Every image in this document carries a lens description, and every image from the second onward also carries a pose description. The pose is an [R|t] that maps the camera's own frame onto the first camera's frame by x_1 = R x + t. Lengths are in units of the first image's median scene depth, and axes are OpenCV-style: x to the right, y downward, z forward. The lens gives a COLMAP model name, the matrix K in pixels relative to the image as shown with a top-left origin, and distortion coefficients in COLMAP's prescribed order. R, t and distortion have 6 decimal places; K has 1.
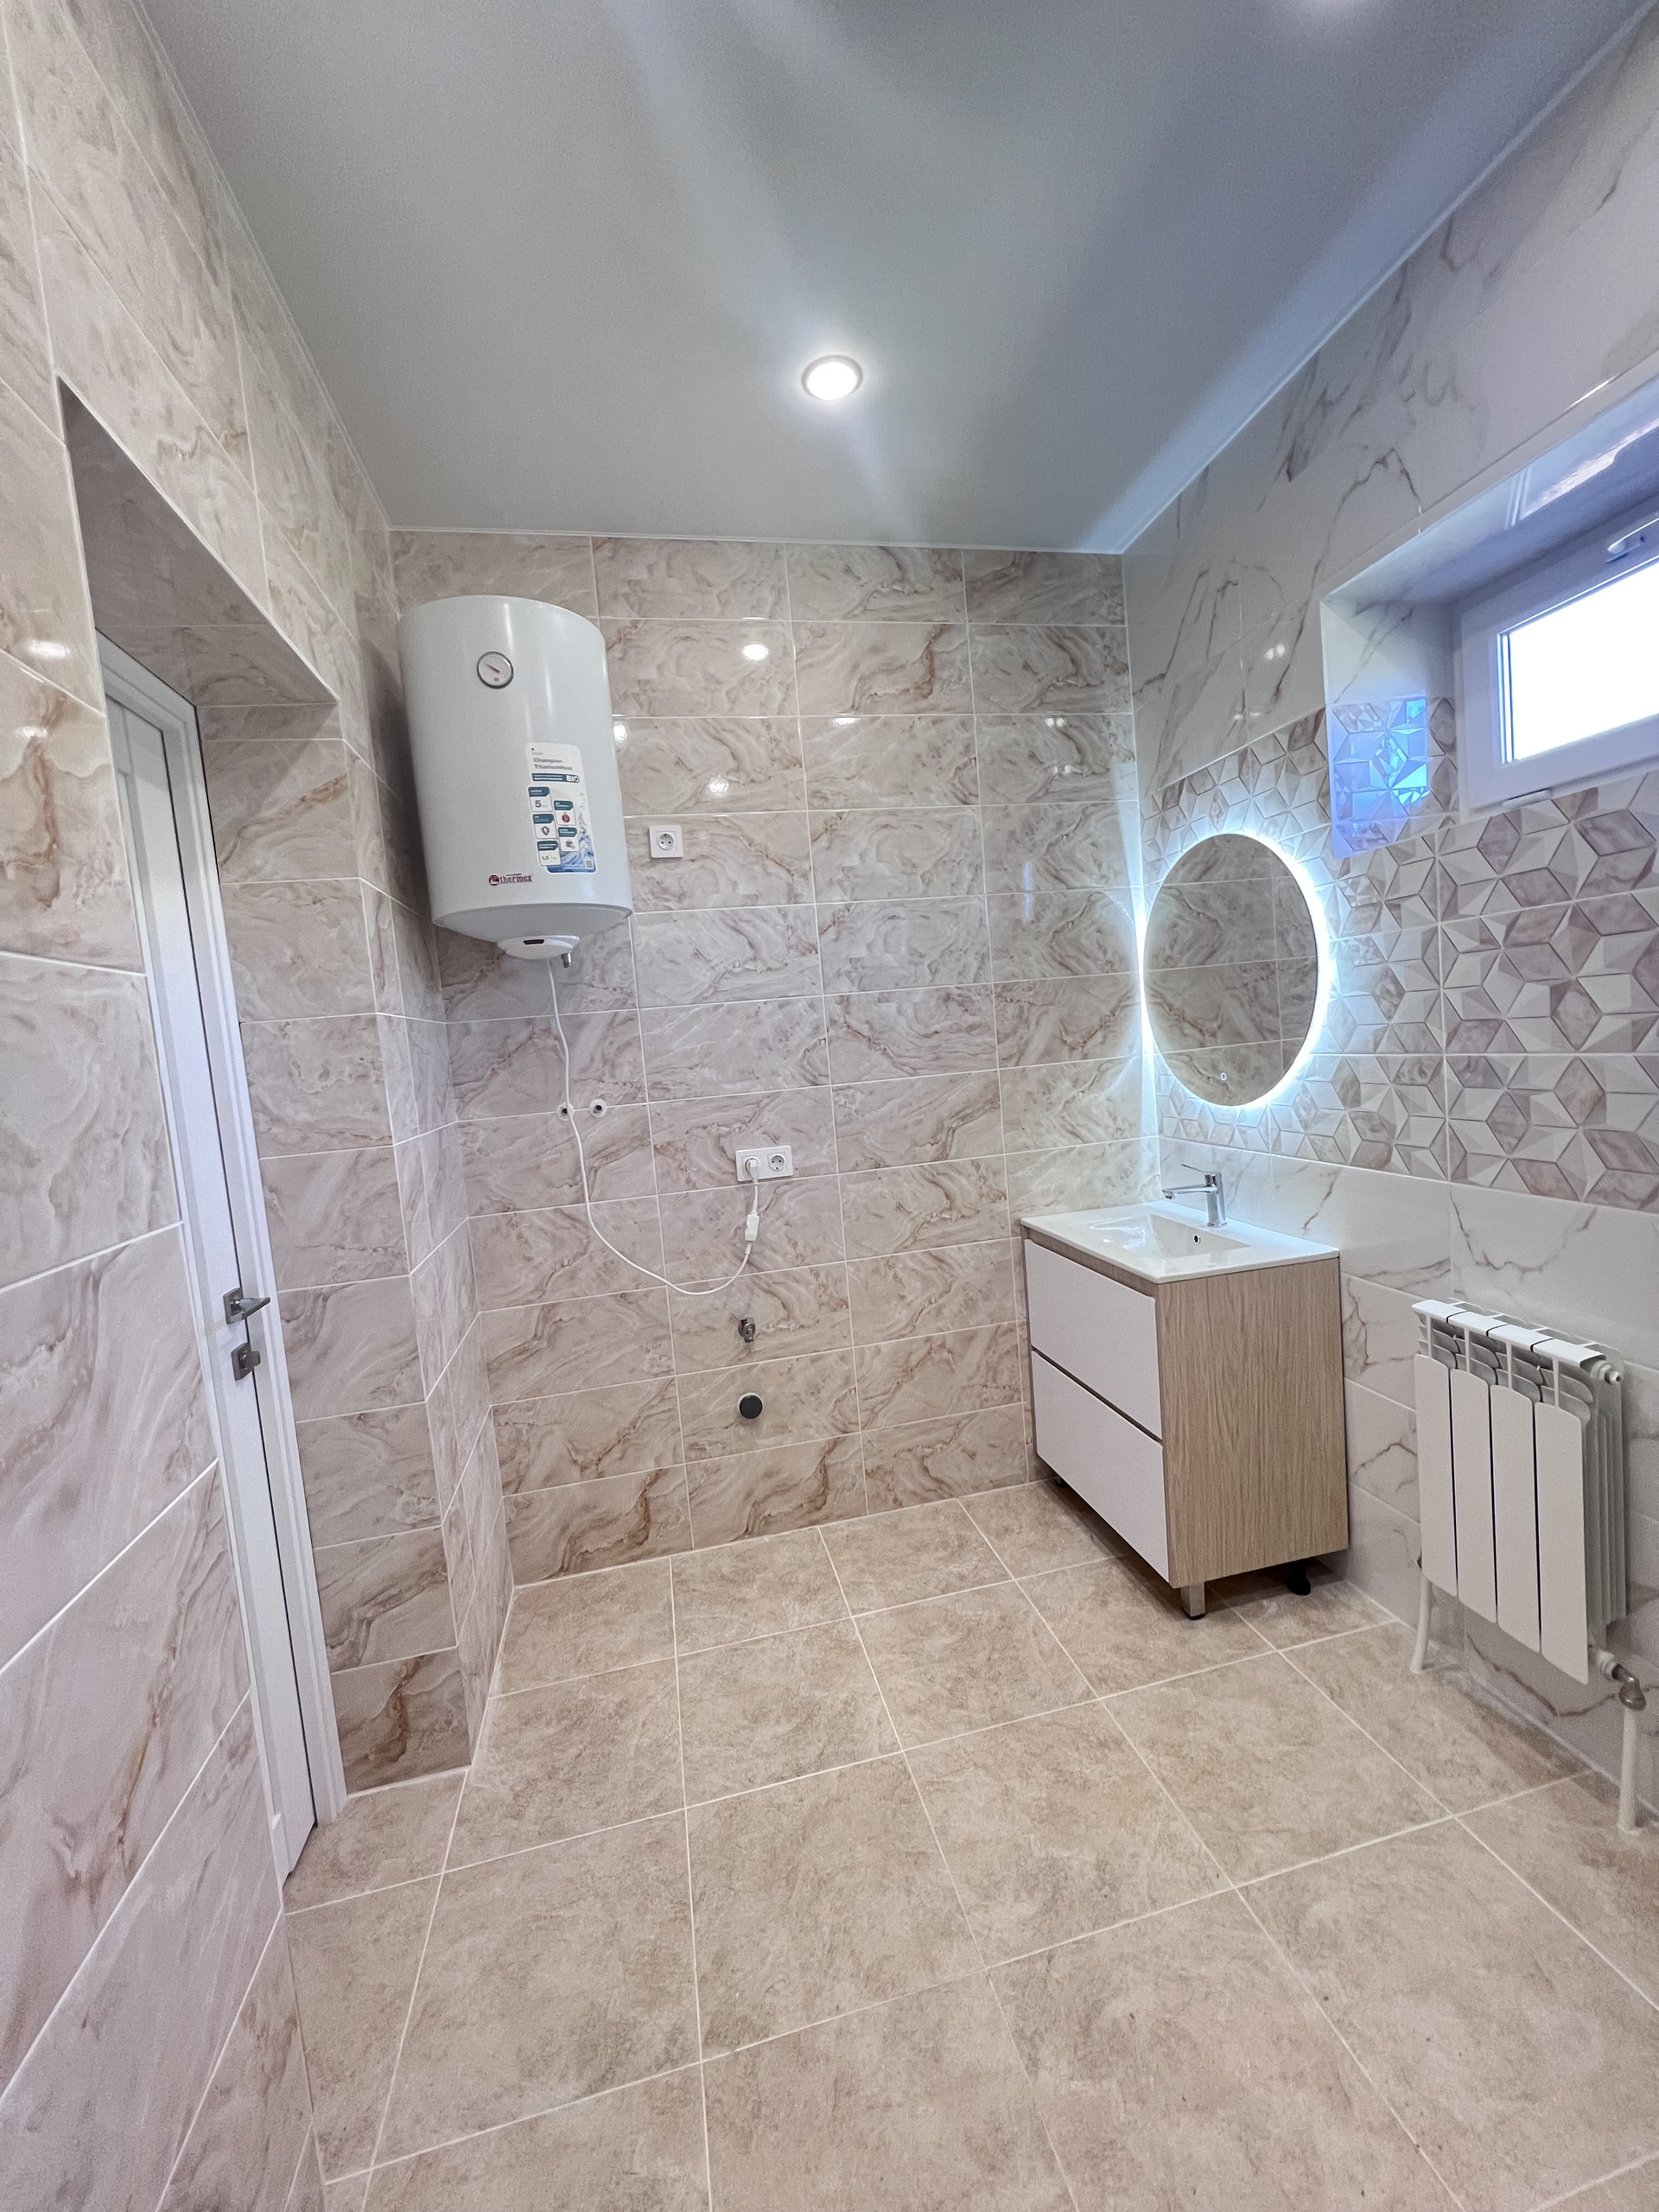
lens RADIAL K [[887.1, 0, 835.0], [0, 887.1, 1107.0], [0, 0, 1]] dist [-0.000615, 0.000702]
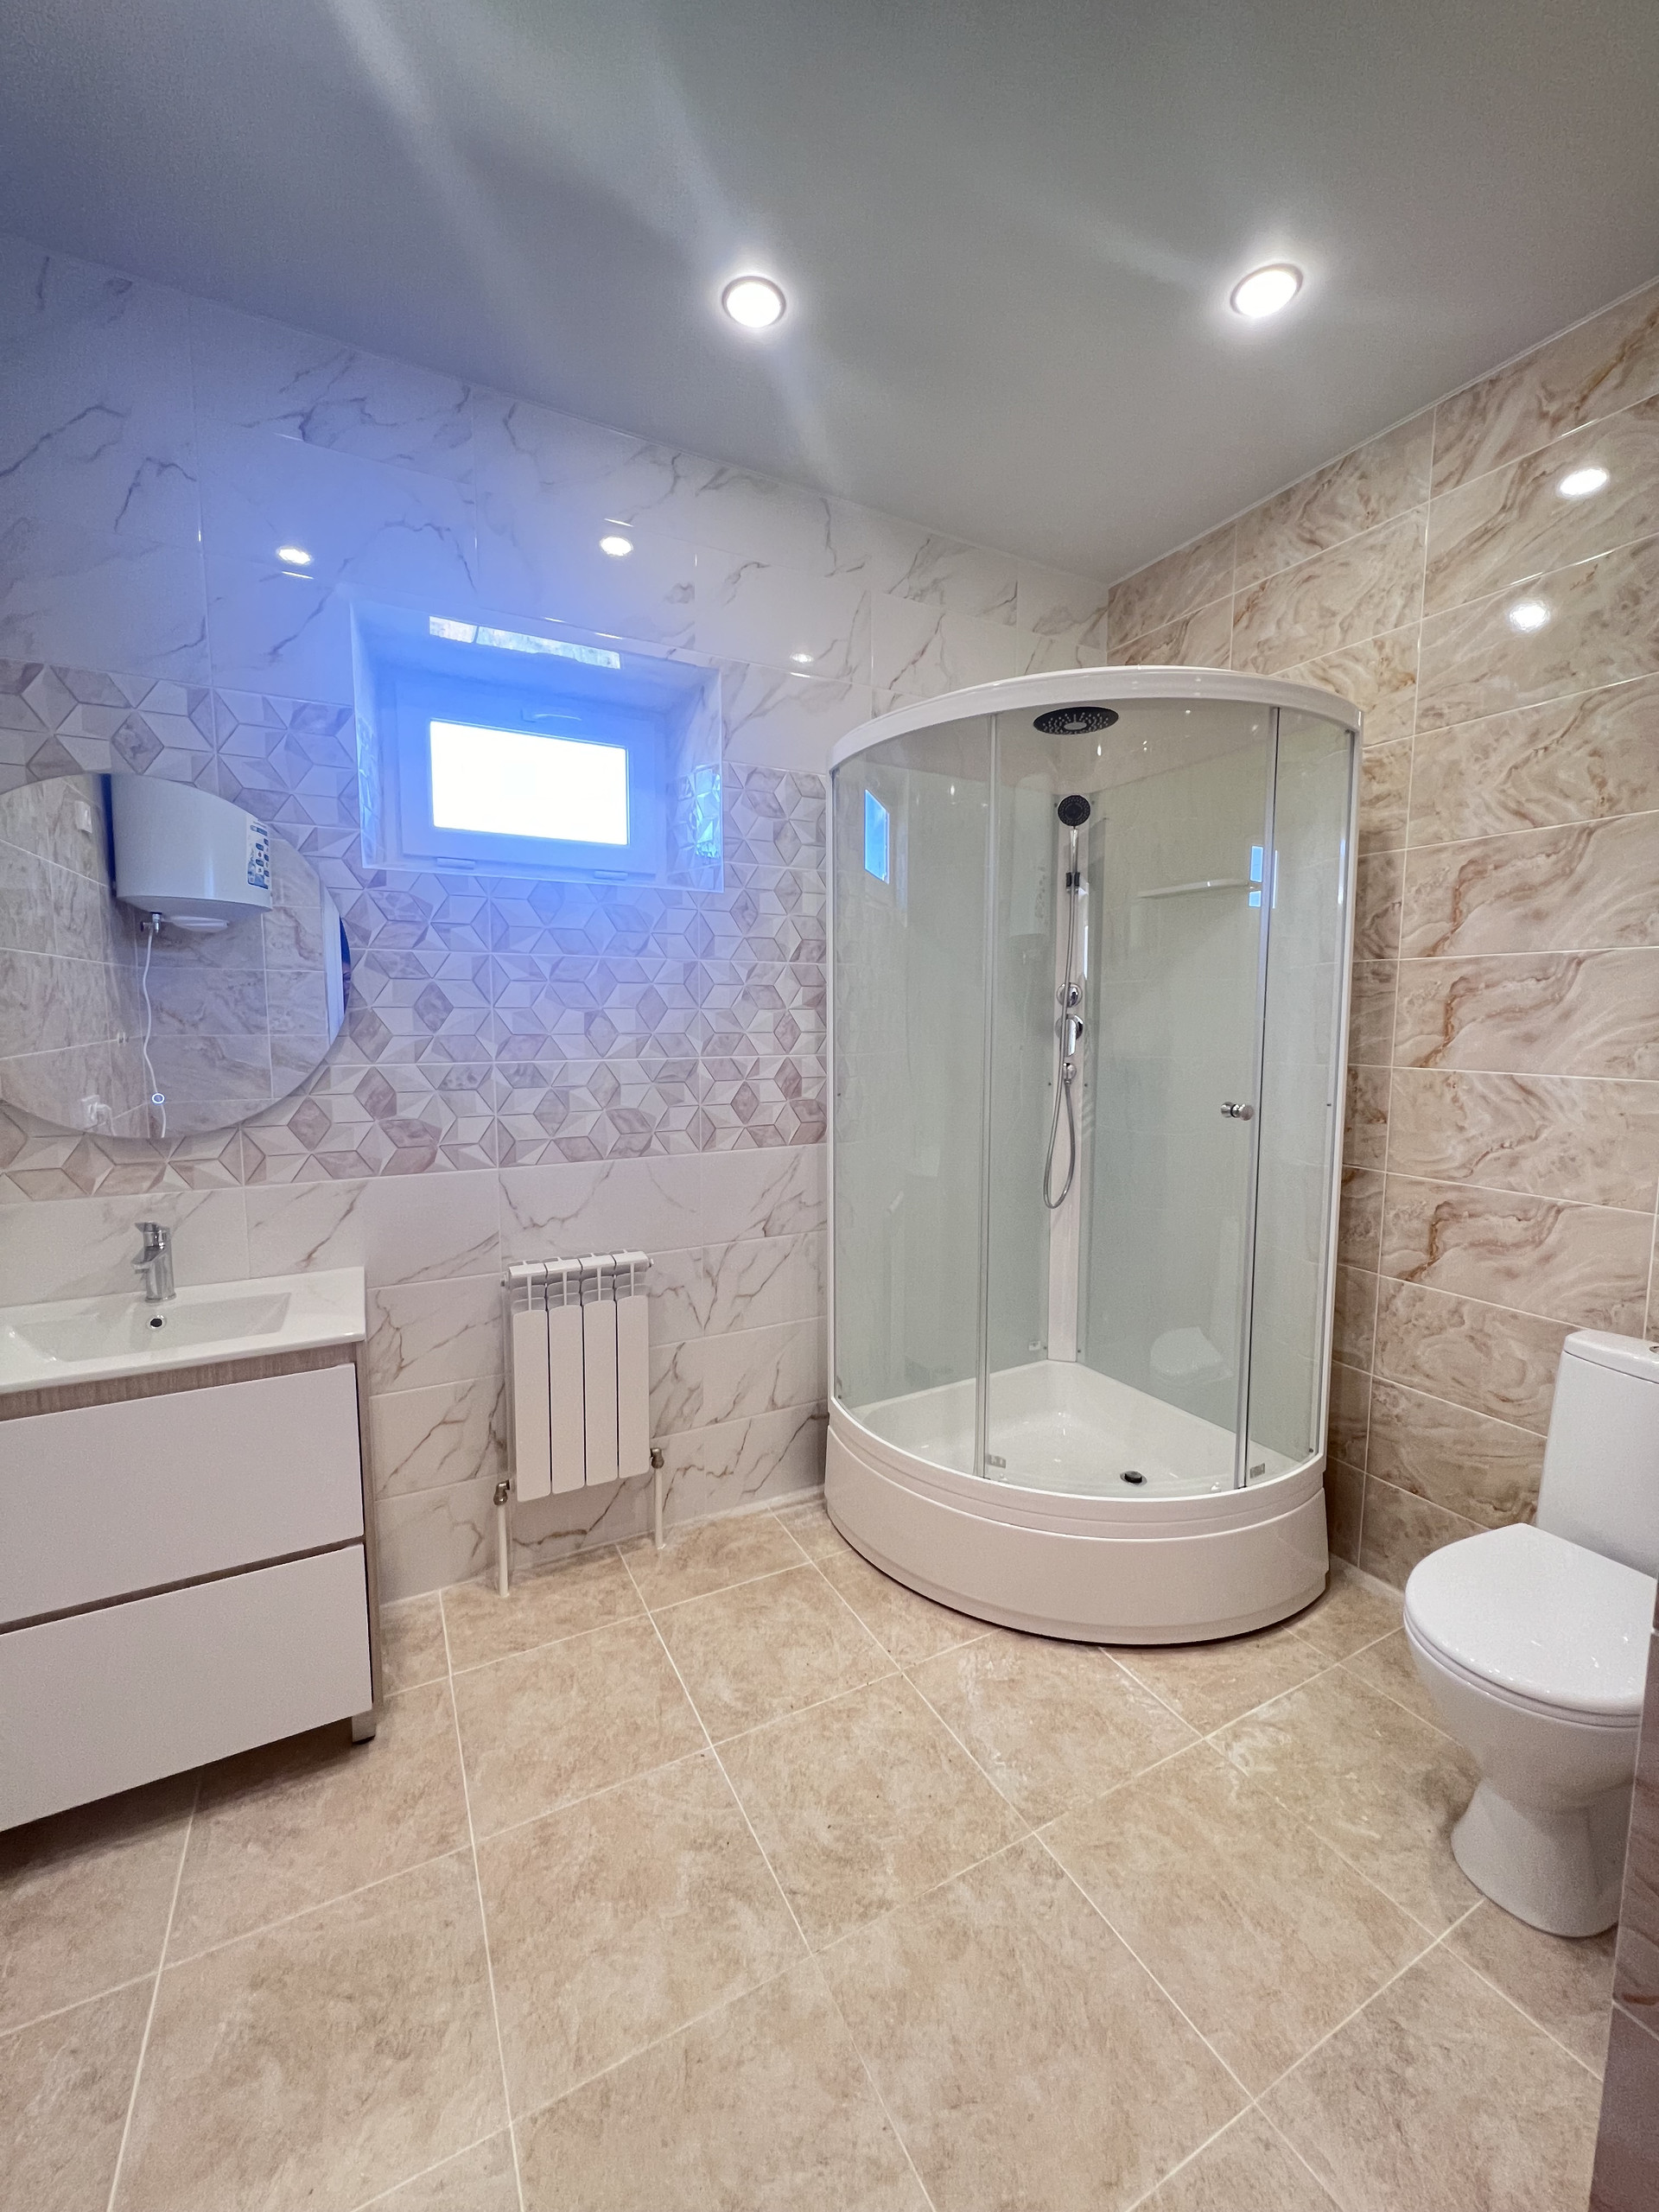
lens RADIAL K [[887.1, 0, 835.0], [0, 887.1, 1107.0], [0, 0, 1]] dist [-0.000615, 0.000702]
pose [[-0.269972, -0.018493, 0.962690, -0.642289], [0.093401, 0.994598, 0.045298, -0.011226], [-0.958327, 0.102145, -0.266787, 0.949195]]
